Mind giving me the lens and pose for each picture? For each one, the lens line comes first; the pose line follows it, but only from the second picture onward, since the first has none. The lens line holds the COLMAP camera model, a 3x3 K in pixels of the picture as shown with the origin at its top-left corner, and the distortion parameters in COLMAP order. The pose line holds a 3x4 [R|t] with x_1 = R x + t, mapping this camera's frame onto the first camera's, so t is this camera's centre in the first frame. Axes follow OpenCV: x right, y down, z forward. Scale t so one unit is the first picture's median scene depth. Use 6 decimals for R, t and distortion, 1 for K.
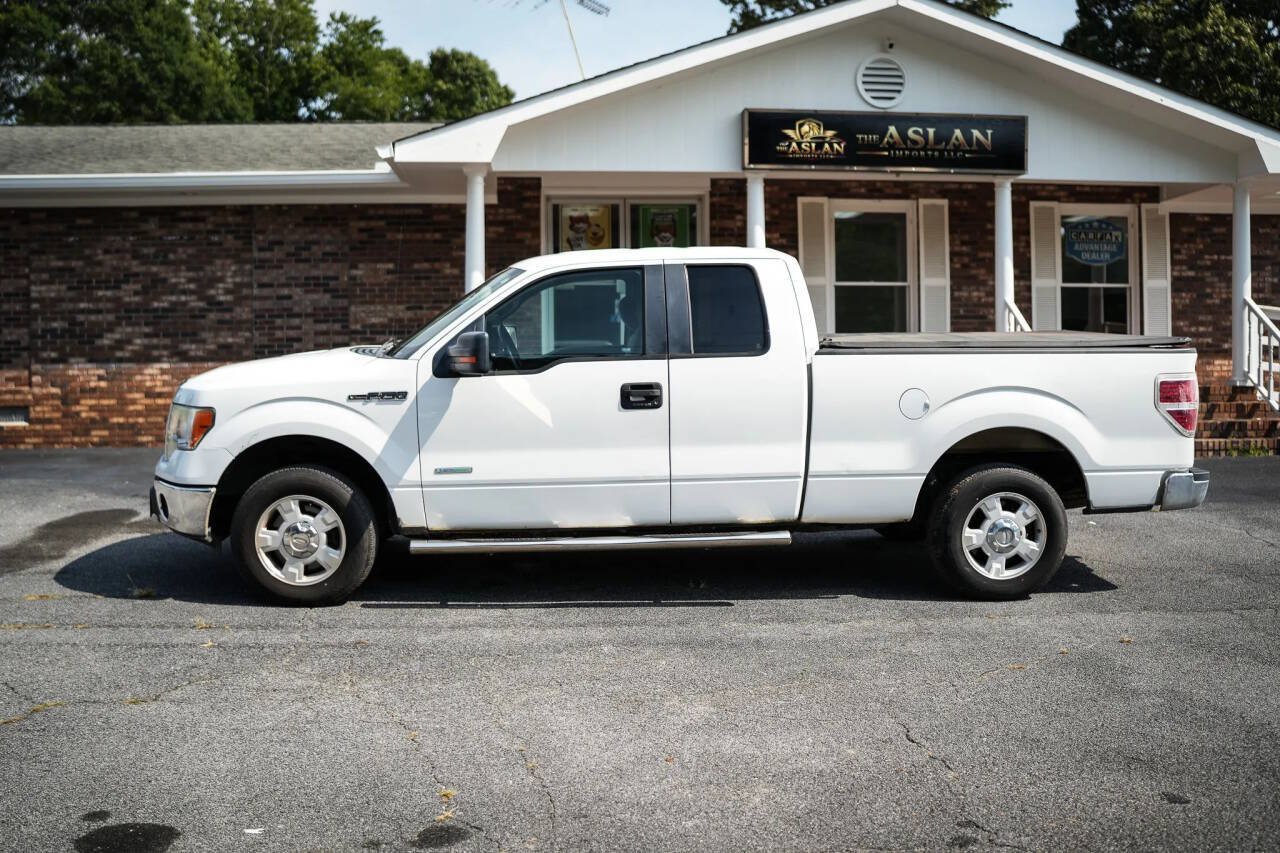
lens RADIAL K [[1211.8, 0, 640.1], [0, 1211.8, 444.9], [0, 0, 1]] dist [-0.102324, 0.000000]
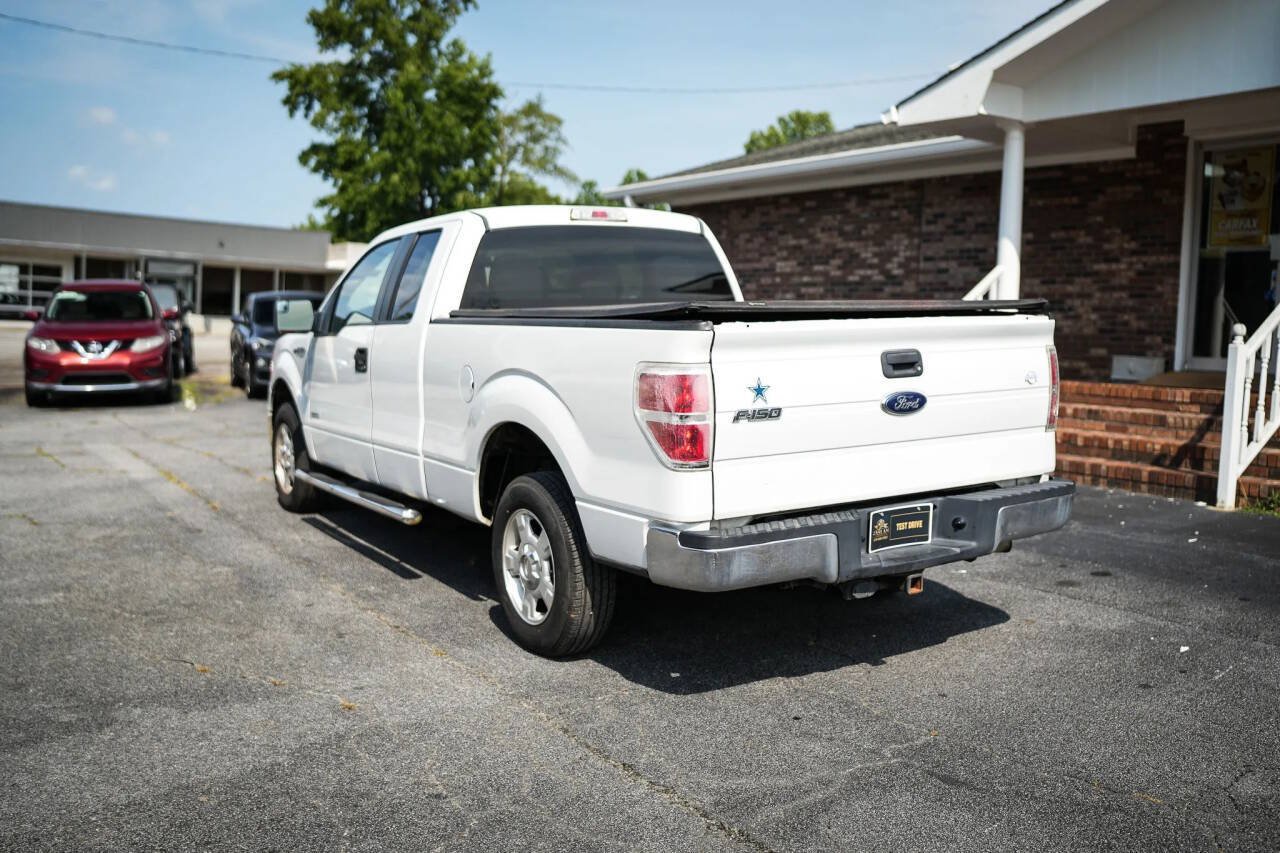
lens RADIAL K [[1211.8, 0, 650.7], [0, 1211.8, 430.5], [0, 0, 1]] dist [-0.102324, 0.000000]
pose [[0.473828, 0.096914, -0.875268, 0.523662], [-0.092338, 0.993915, 0.060063, -0.033194], [0.875763, 0.052361, 0.479894, 0.360259]]
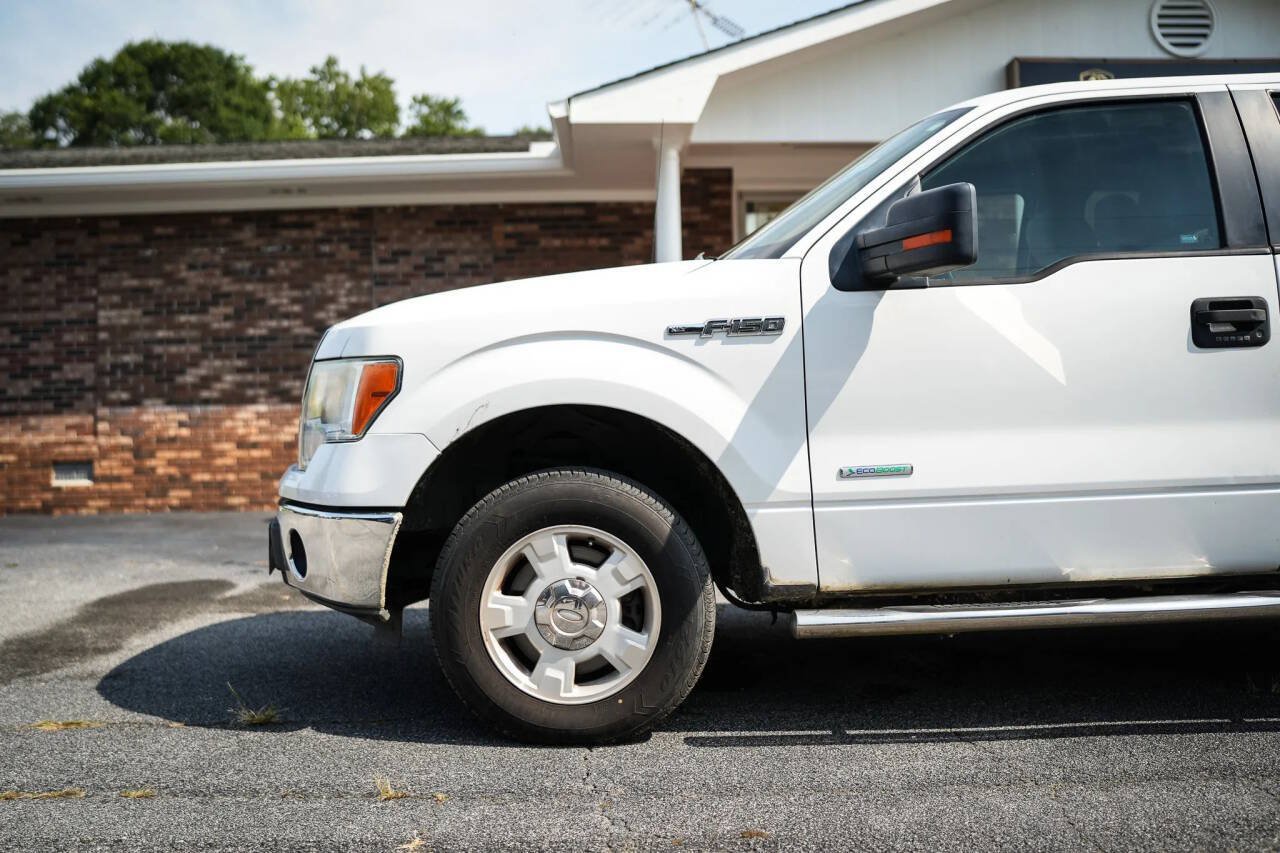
lens RADIAL K [[1211.8, 0, 636.1], [0, 1211.8, 447.3], [0, 0, 1]] dist [-0.102324, 0.000000]
pose [[0.997944, -0.015393, -0.062216, -0.111337], [0.010789, 0.997224, -0.073669, 0.023564], [0.063177, 0.072846, 0.995340, 0.244943]]
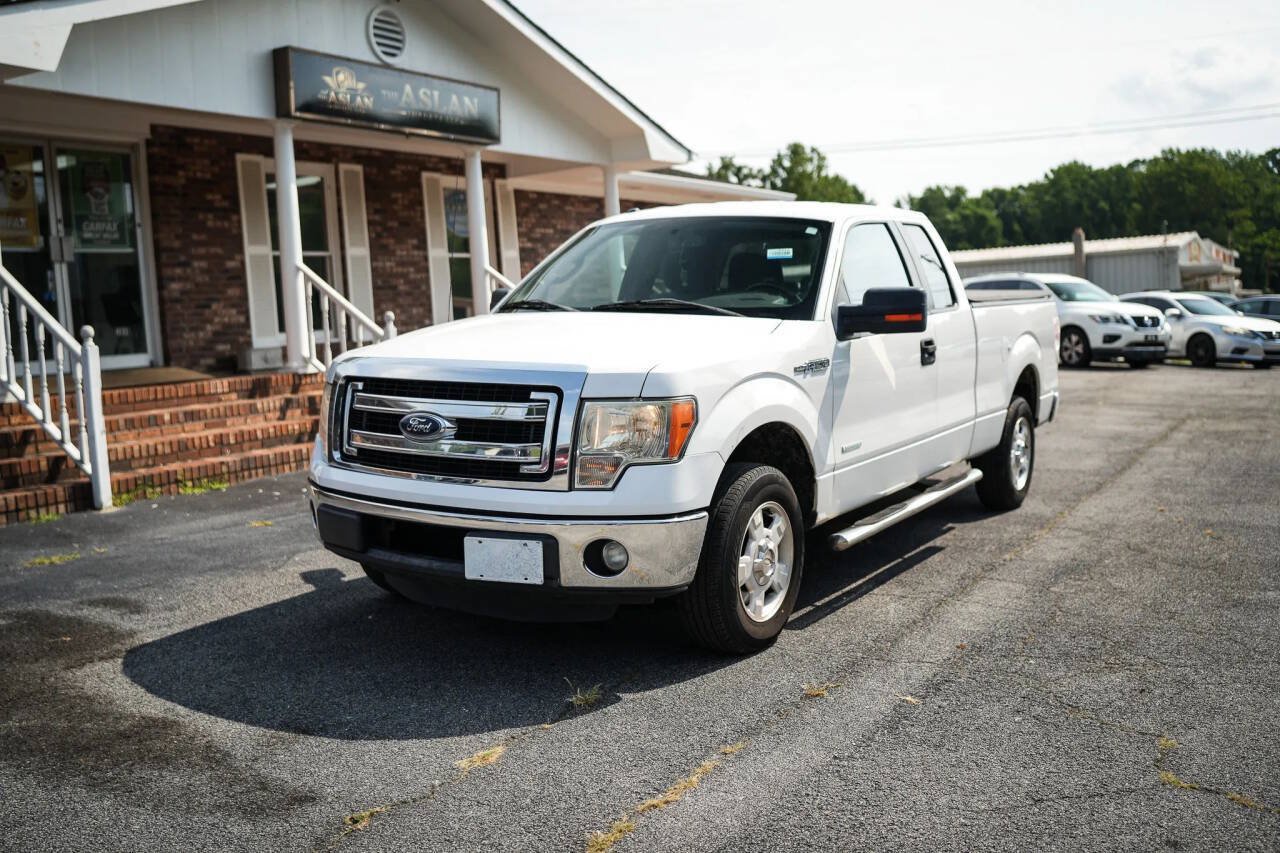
lens RADIAL K [[1211.8, 0, 629.4], [0, 1211.8, 422.0], [0, 0, 1]] dist [-0.102324, 0.000000]
pose [[0.602037, -0.093711, 0.792950, -0.463970], [0.098192, 0.994240, 0.042948, -0.024603], [-0.792408, 0.052005, 0.607771, 0.302029]]
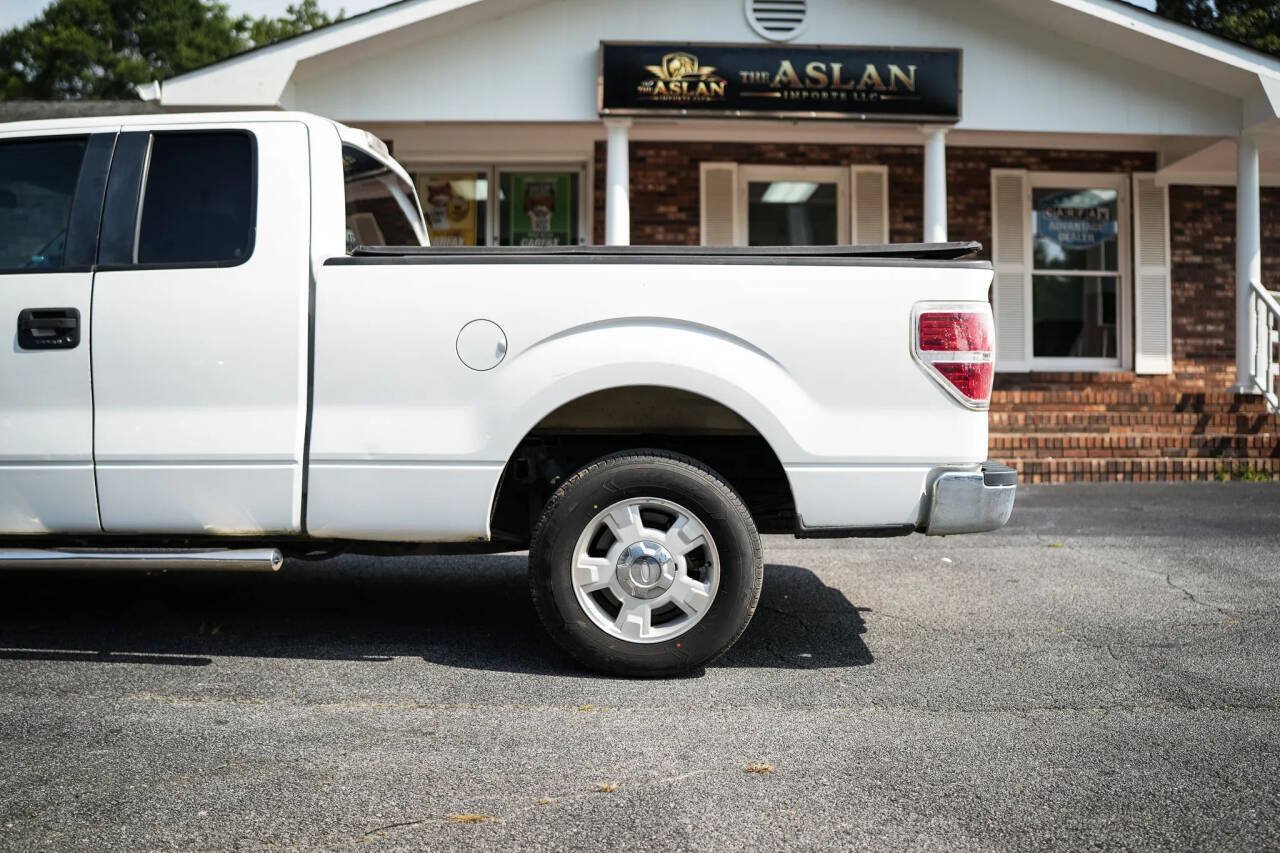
lens RADIAL K [[1211.8, 0, 633.2], [0, 1211.8, 441.2], [0, 0, 1]] dist [-0.102324, 0.000000]
pose [[0.996651, 0.017735, -0.079824, 0.178867], [-0.020438, 0.999241, -0.033174, 0.016578], [0.079175, 0.034694, 0.996257, 0.205228]]
